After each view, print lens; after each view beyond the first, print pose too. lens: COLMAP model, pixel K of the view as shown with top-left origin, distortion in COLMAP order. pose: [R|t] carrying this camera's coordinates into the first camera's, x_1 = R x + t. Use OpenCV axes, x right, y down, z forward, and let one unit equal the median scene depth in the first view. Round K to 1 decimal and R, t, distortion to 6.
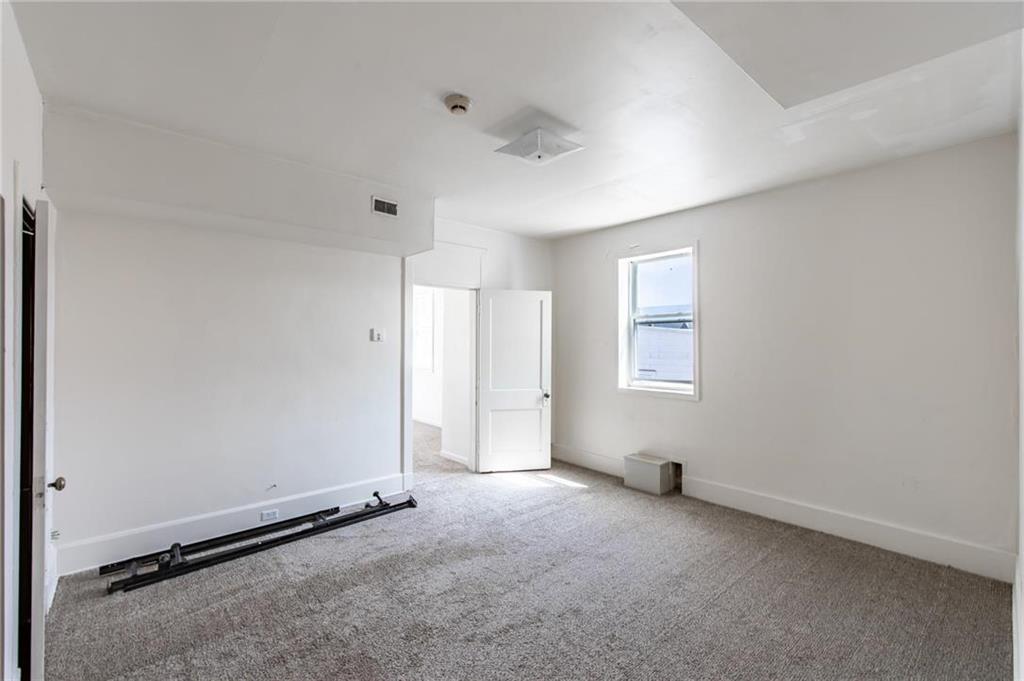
lens RADIAL K [[455.6, 0, 516.5], [0, 455.6, 339.7], [0, 0, 1]] dist [0.004205, -0.002761]
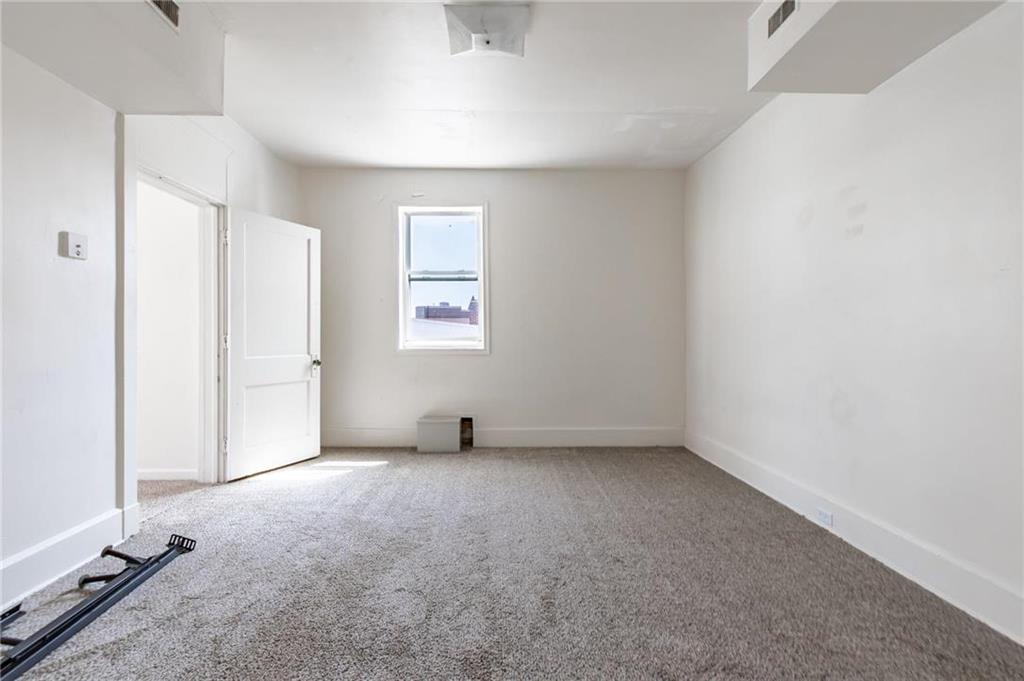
lens RADIAL K [[455.6, 0, 510.1], [0, 455.6, 337.3], [0, 0, 1]] dist [0.004205, -0.002761]
pose [[0.635821, -0.008391, 0.771791, -0.374315], [-0.000320, 0.999938, 0.011135, 0.081922], [-0.771836, -0.007327, 0.635779, 0.291183]]
